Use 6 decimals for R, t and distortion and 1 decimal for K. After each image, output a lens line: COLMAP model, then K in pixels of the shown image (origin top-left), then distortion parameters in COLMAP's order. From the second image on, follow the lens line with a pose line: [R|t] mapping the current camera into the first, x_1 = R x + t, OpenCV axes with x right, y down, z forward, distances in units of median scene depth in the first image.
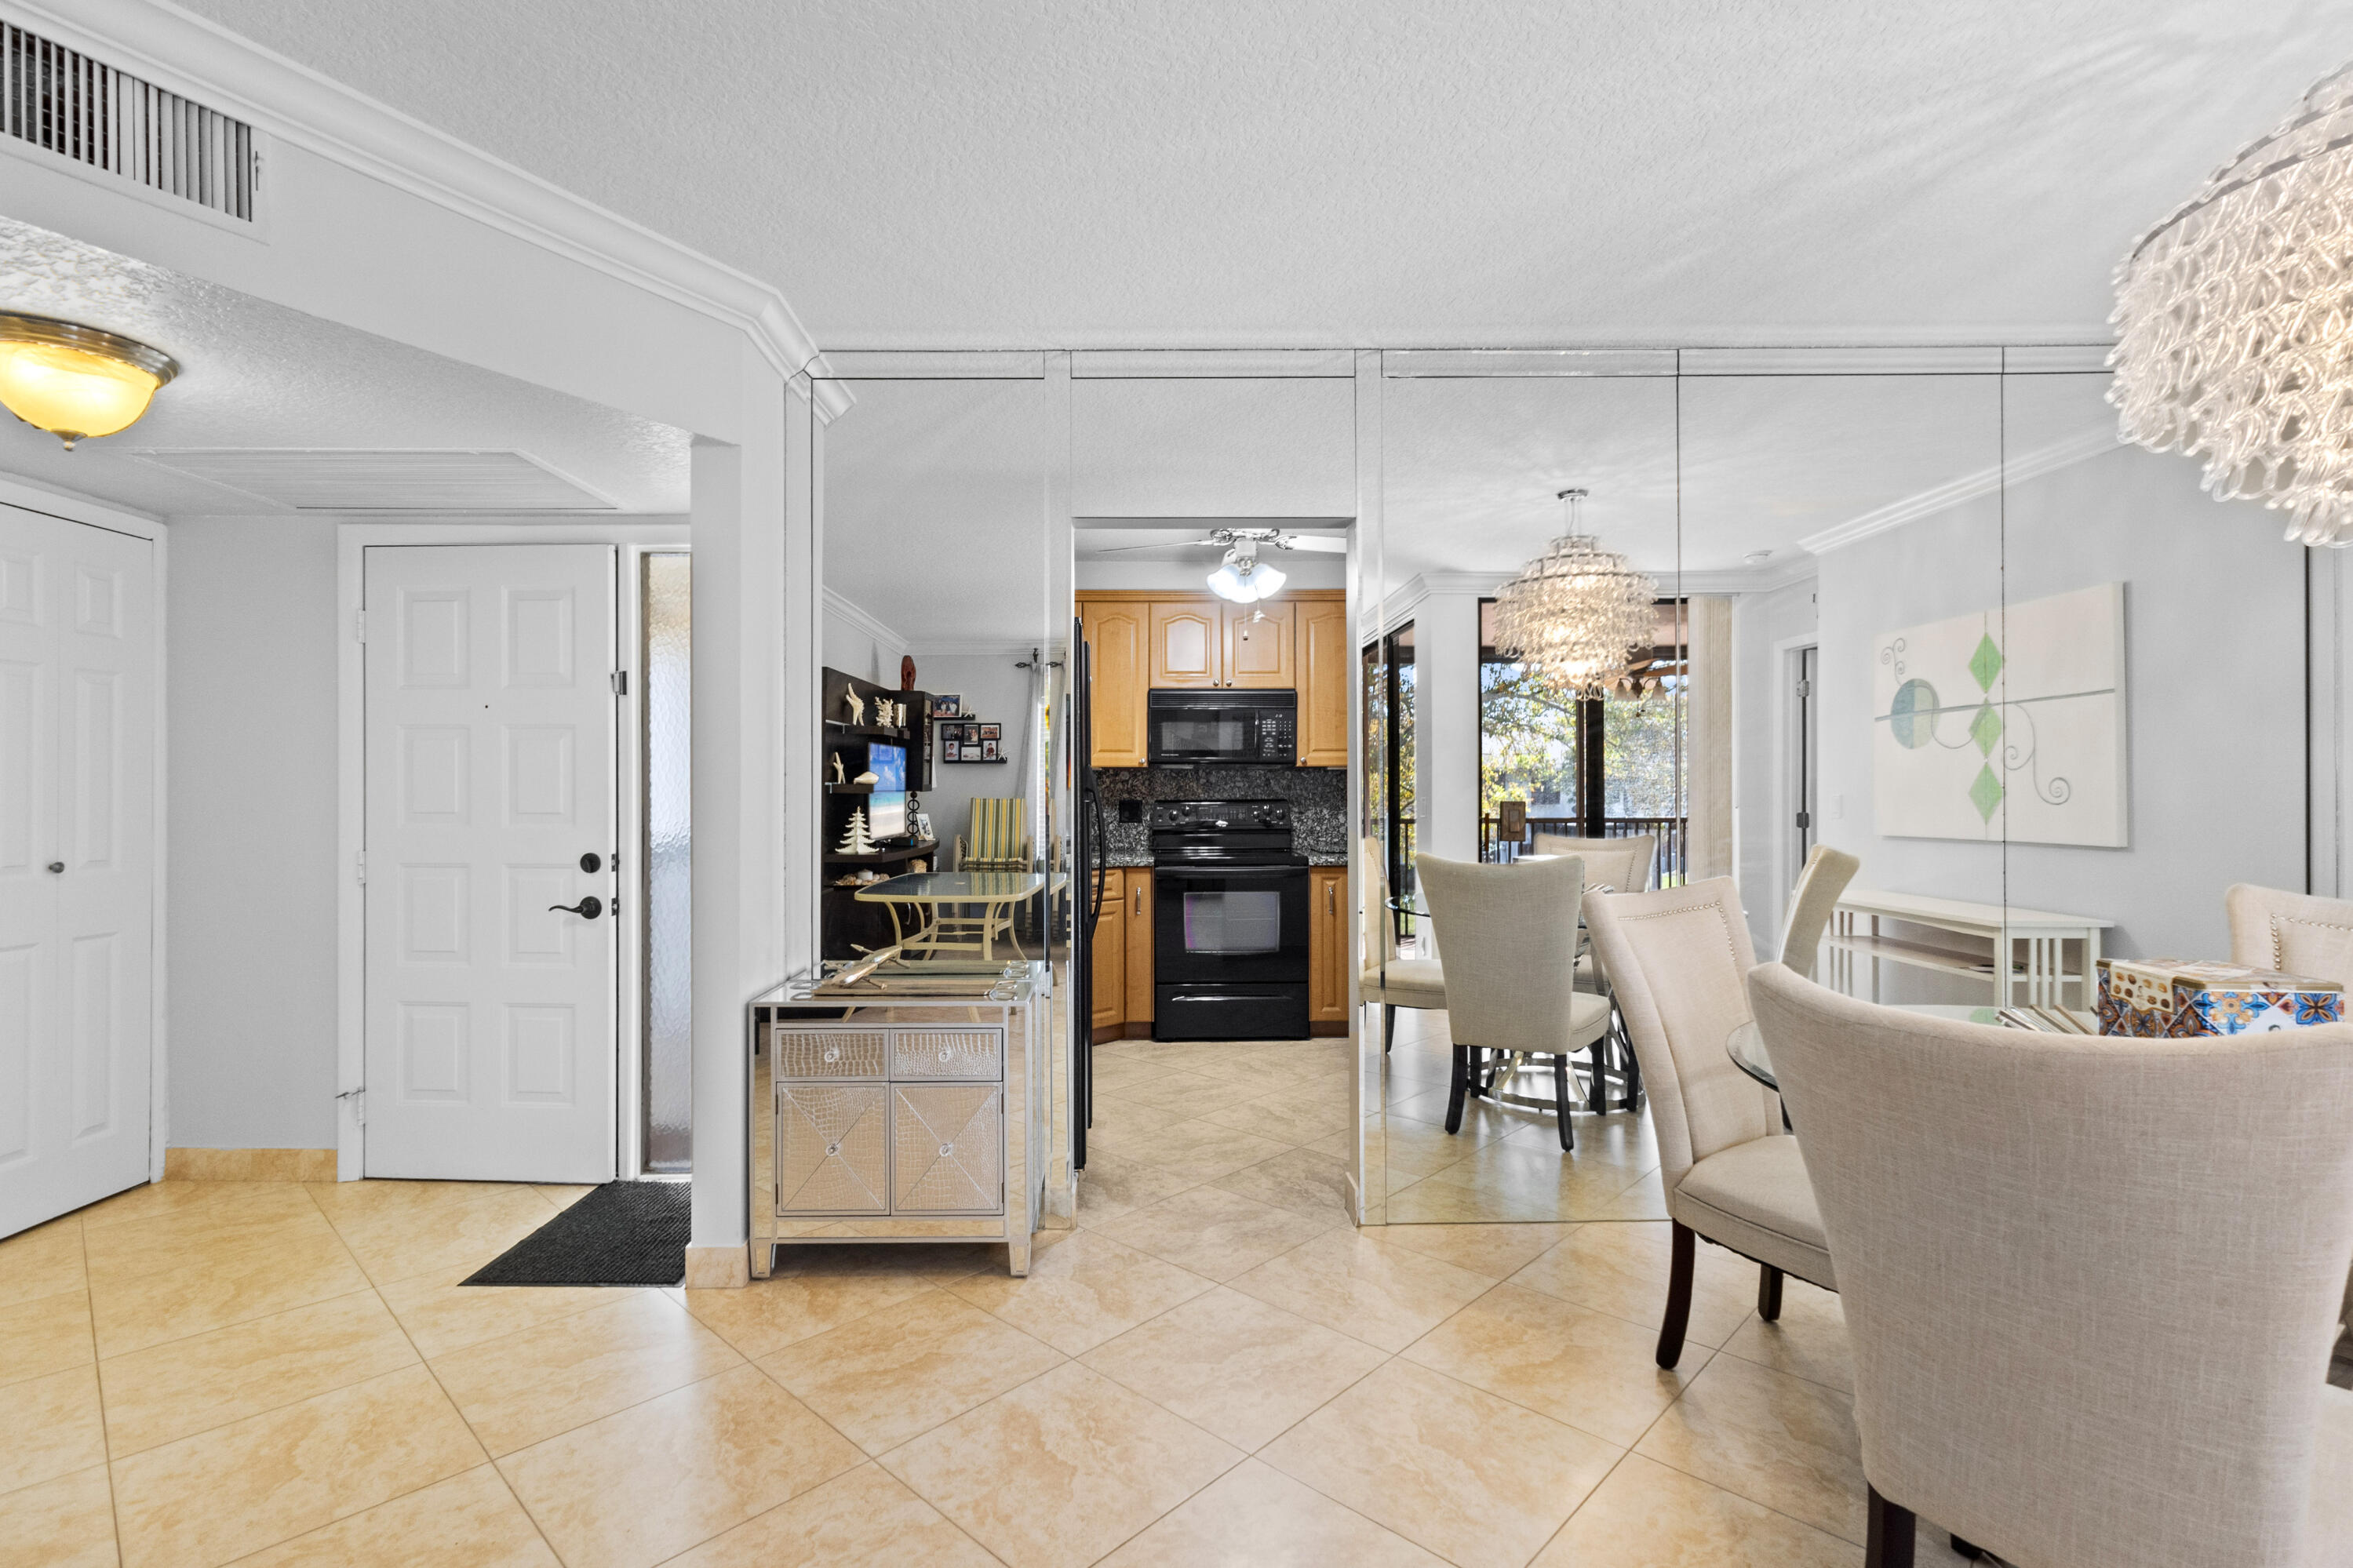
lens RADIAL K [[1082.8, 0, 1154.2], [0, 1082.8, 793.3], [0, 0, 1]] dist [0.001144, 0.000010]
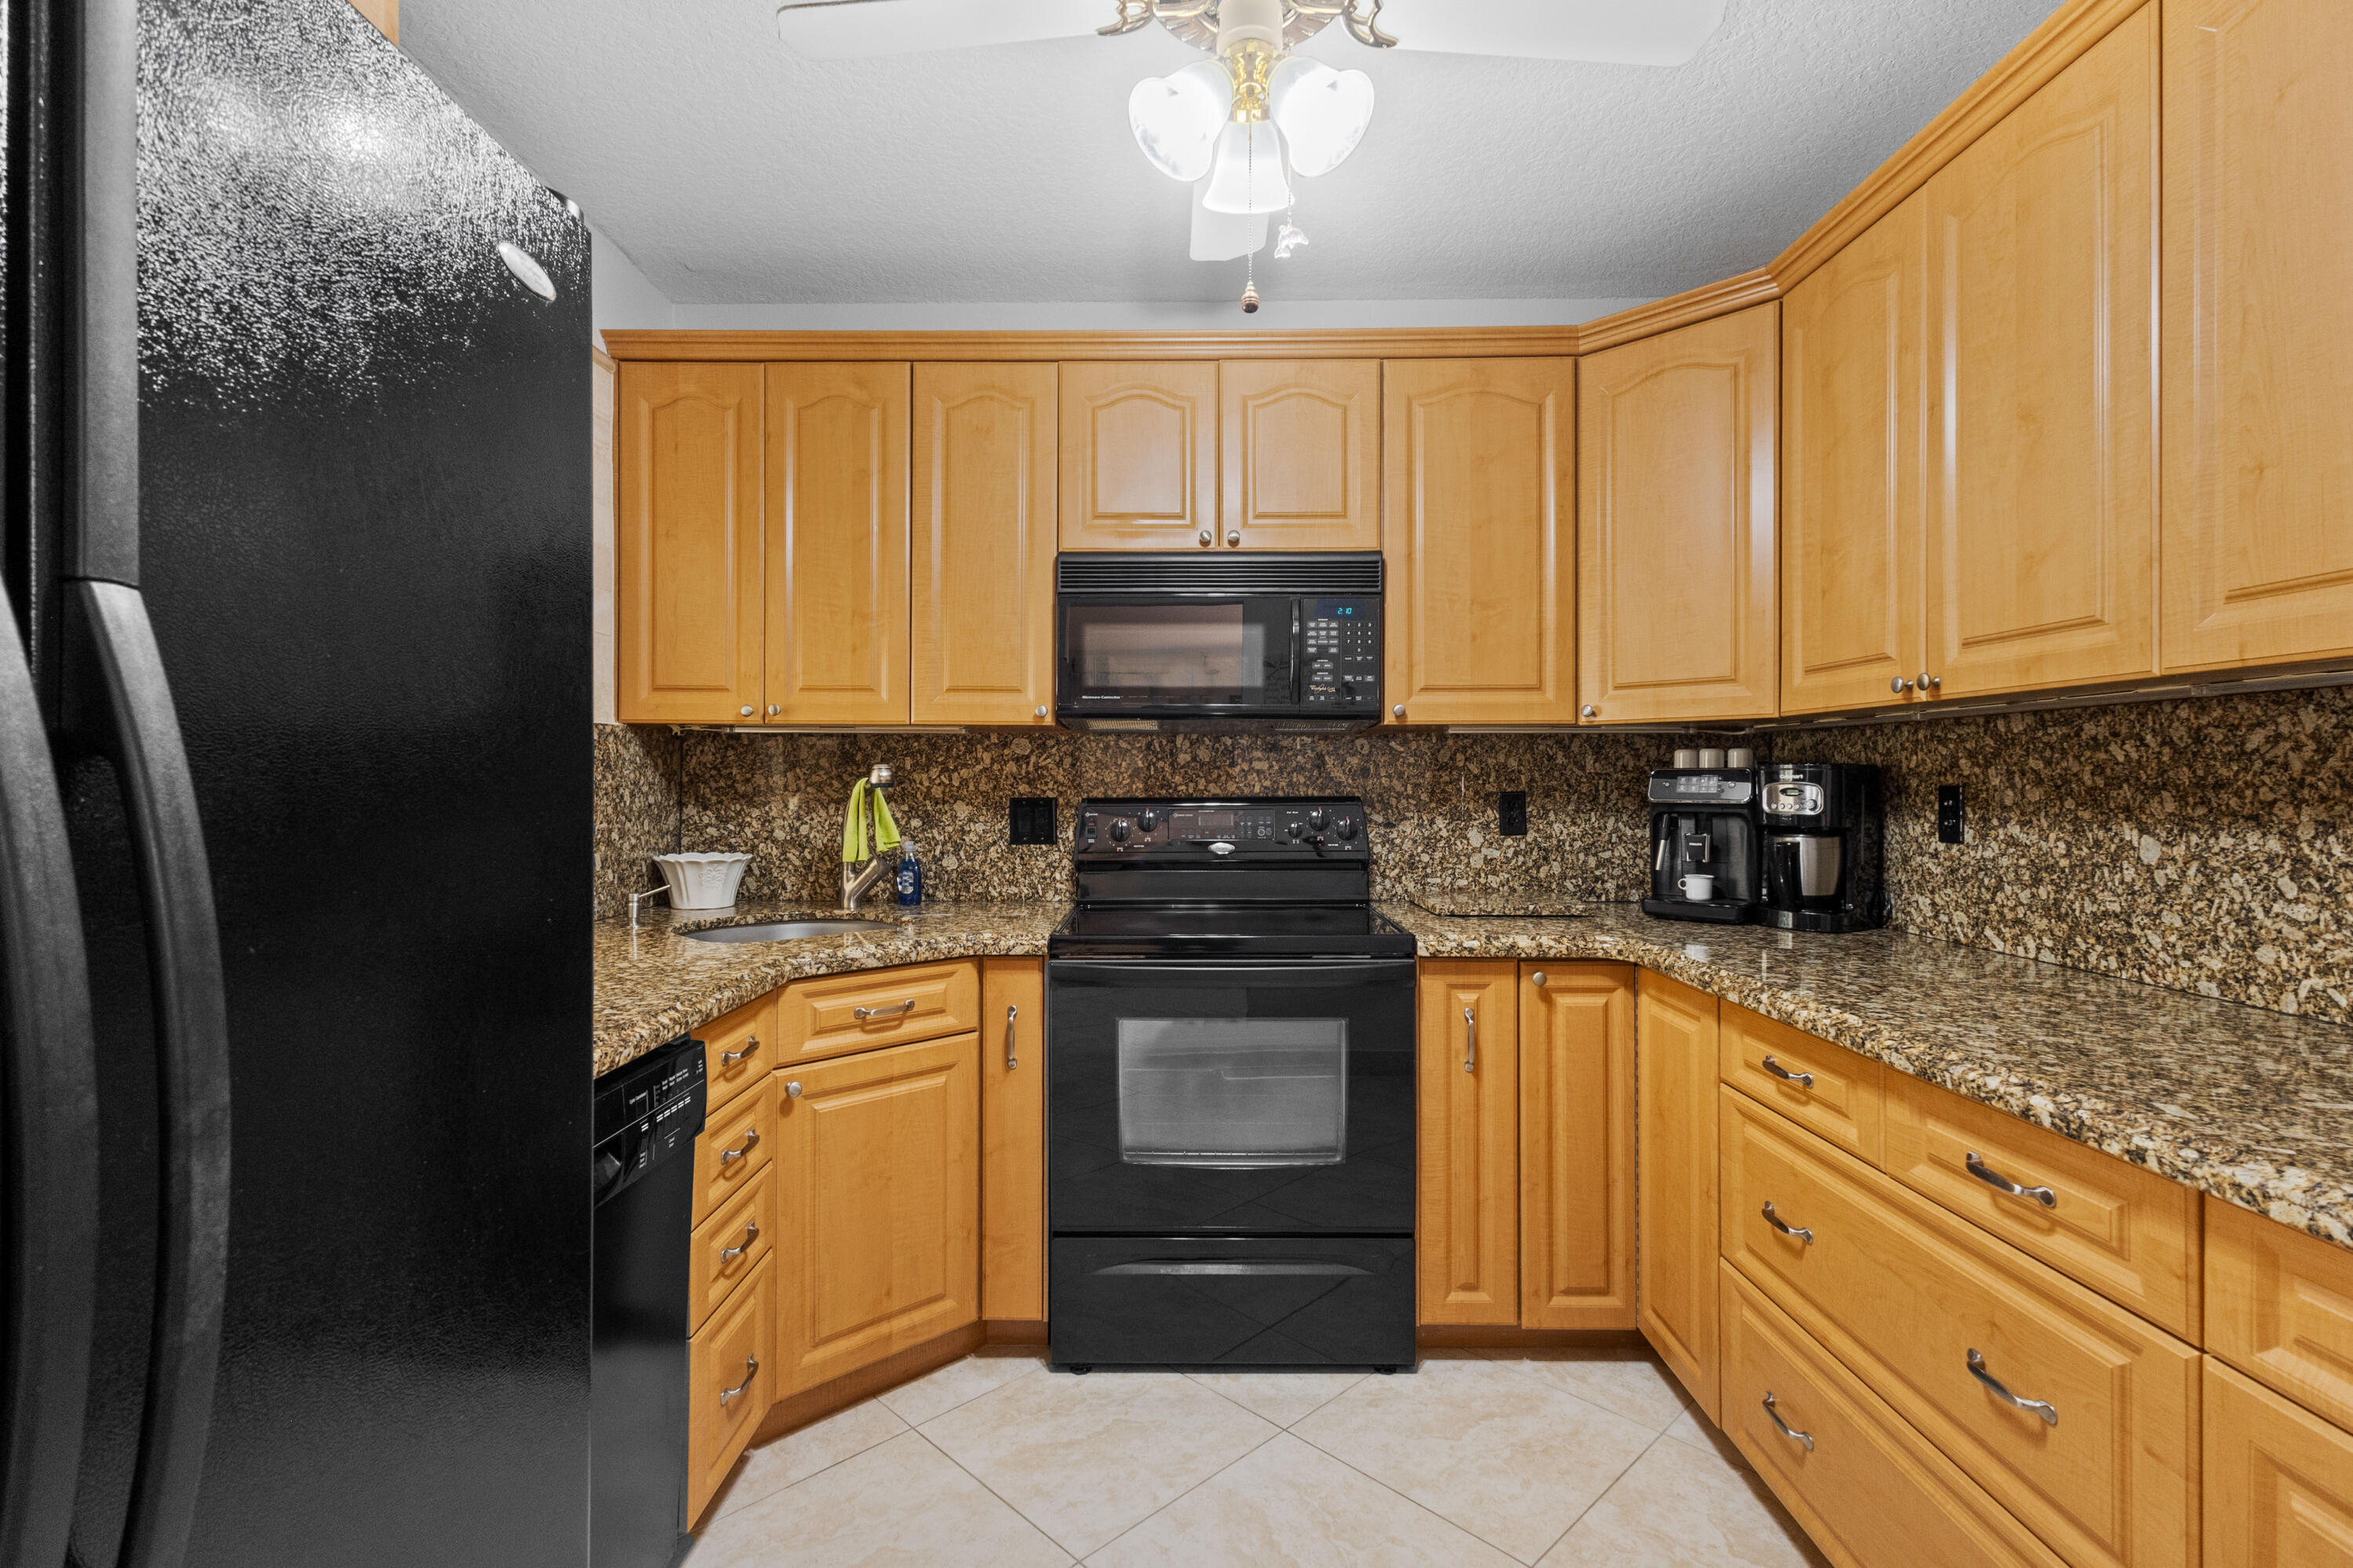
lens RADIAL K [[1082.8, 0, 1185.1], [0, 1082.8, 780.9], [0, 0, 1]] dist [0.001144, 0.000010]
pose [[0.999763, 0.004017, -0.021400, 0.058487], [-0.004160, 0.999969, -0.006621, 0.002007], [0.021373, 0.006709, 0.999749, 0.547331]]
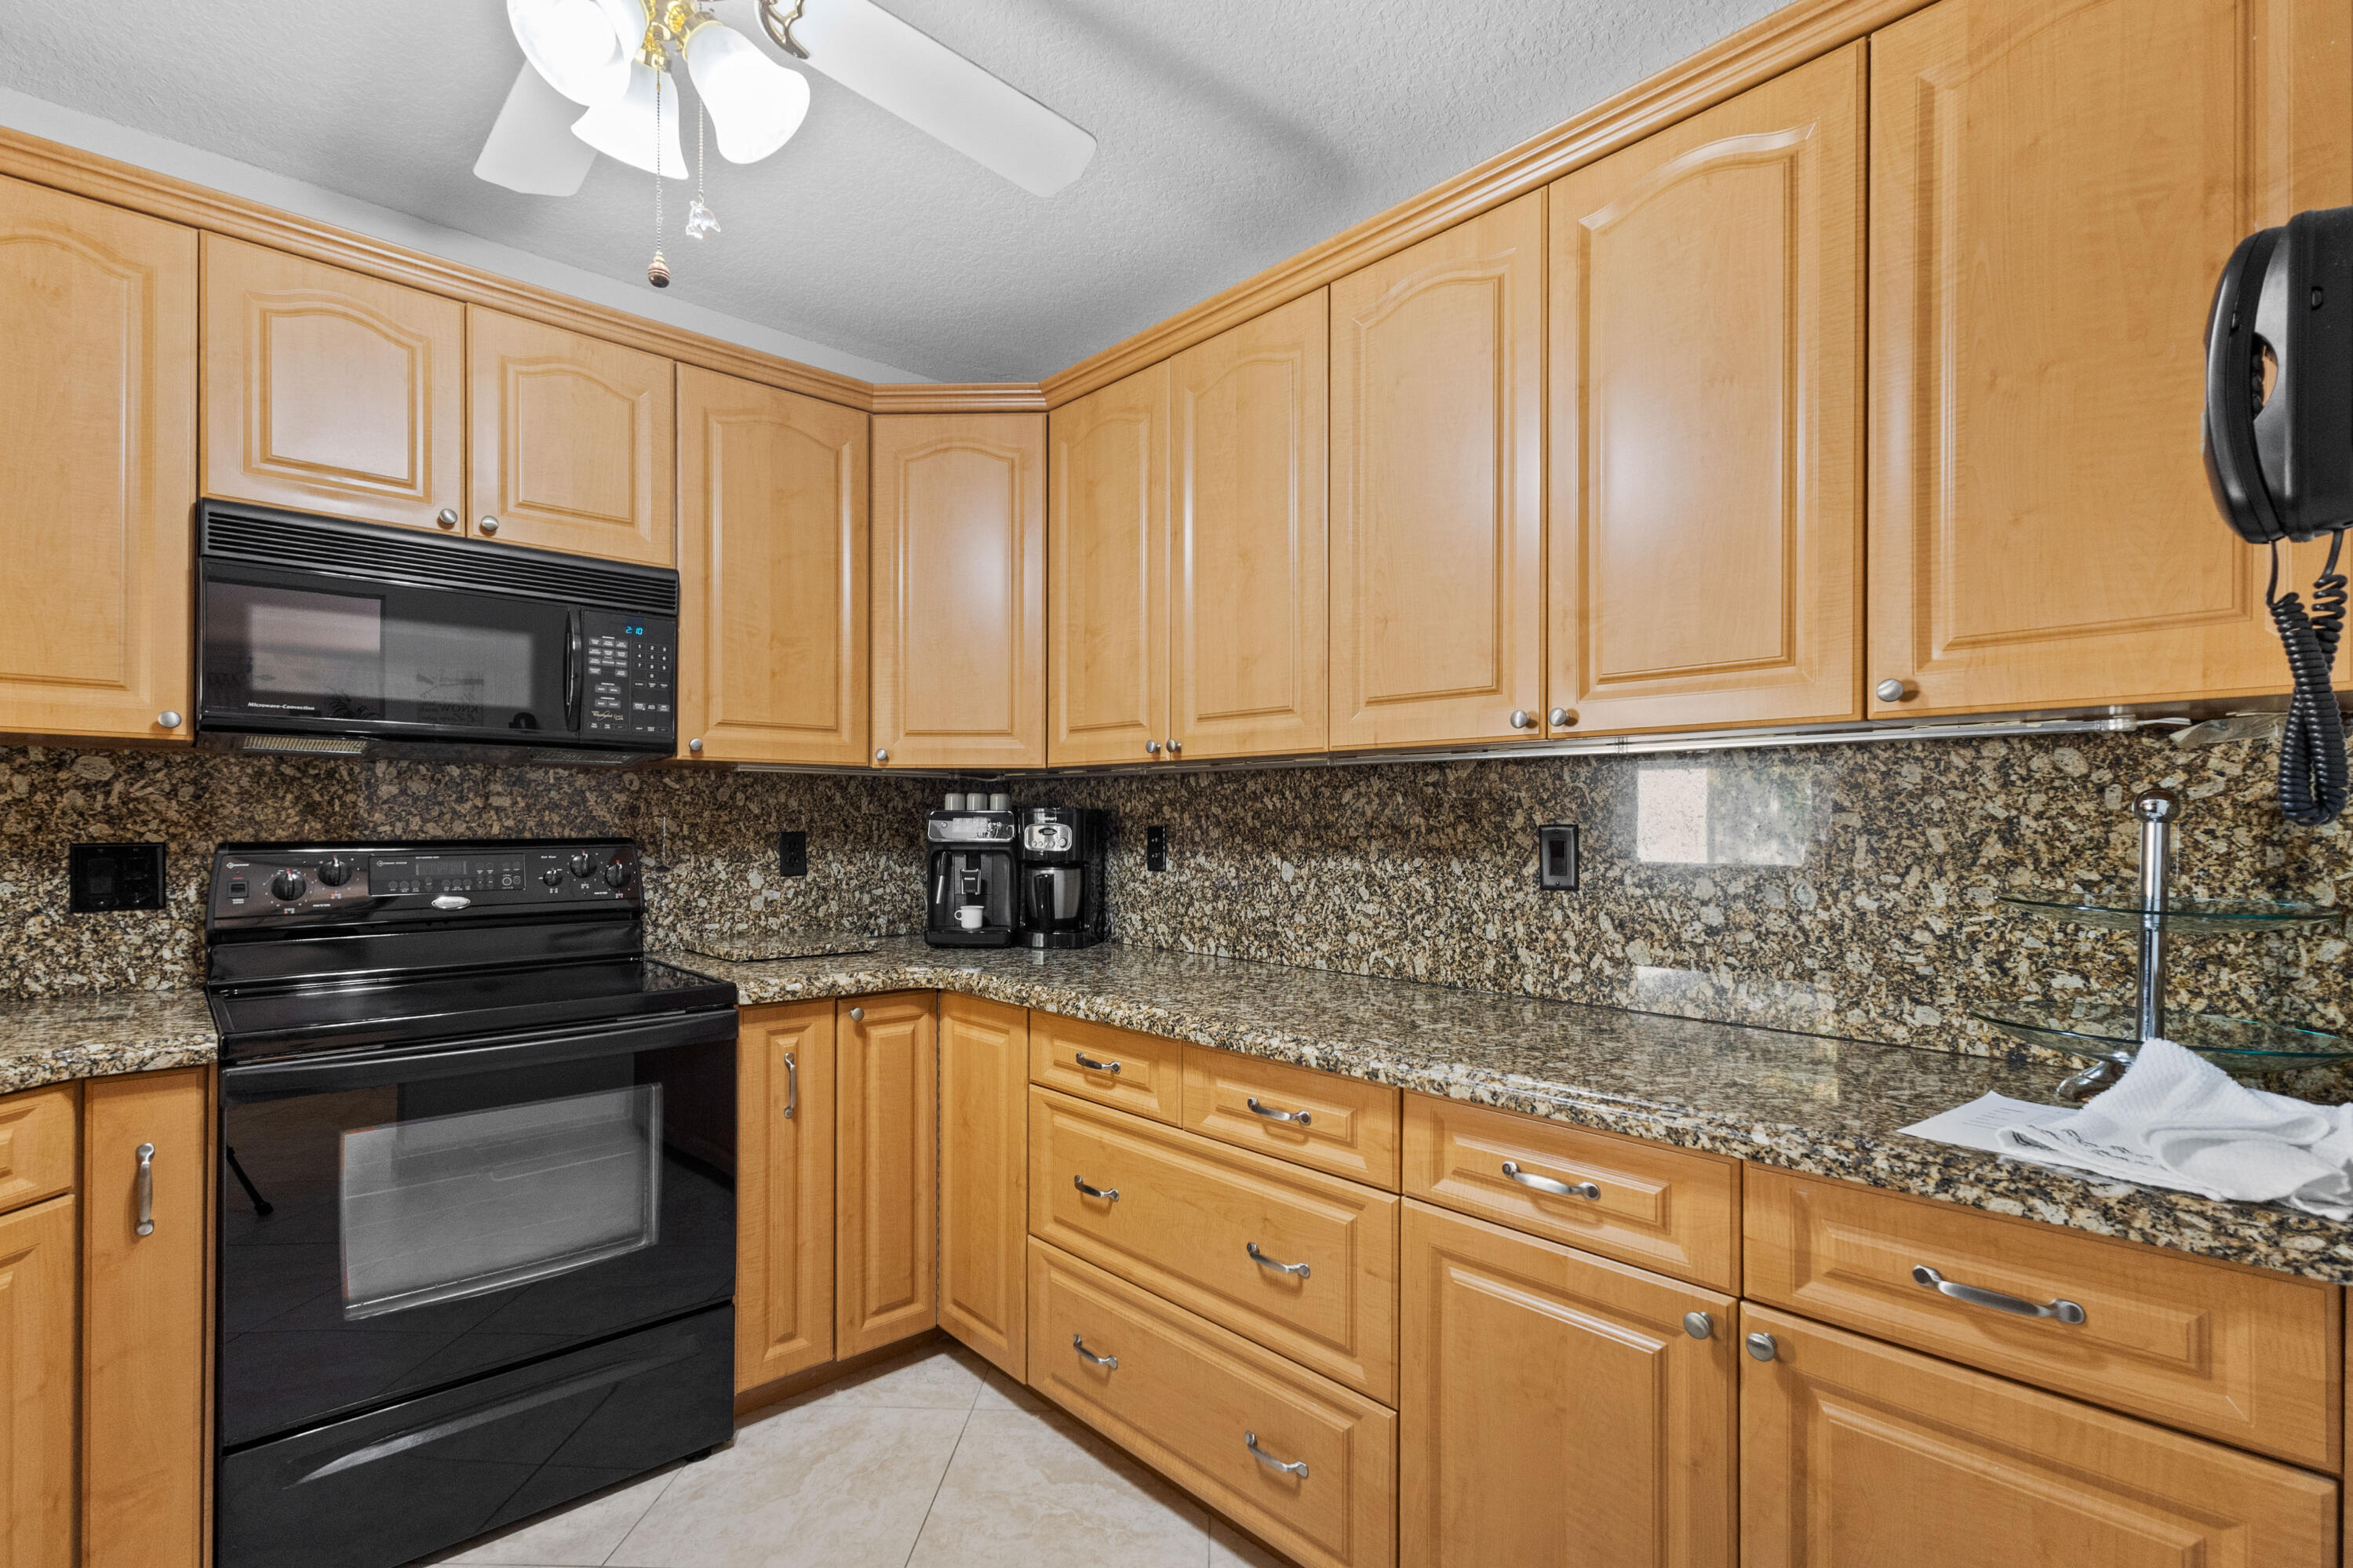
lens RADIAL K [[1082.8, 0, 1169.5], [0, 1082.8, 824.8], [0, 0, 1]] dist [0.001144, 0.000010]
pose [[0.742090, 0.005942, 0.670273, -0.005924], [-0.002372, 0.999978, -0.006239, 0.002332], [-0.670296, 0.003040, 0.742088, 0.566266]]
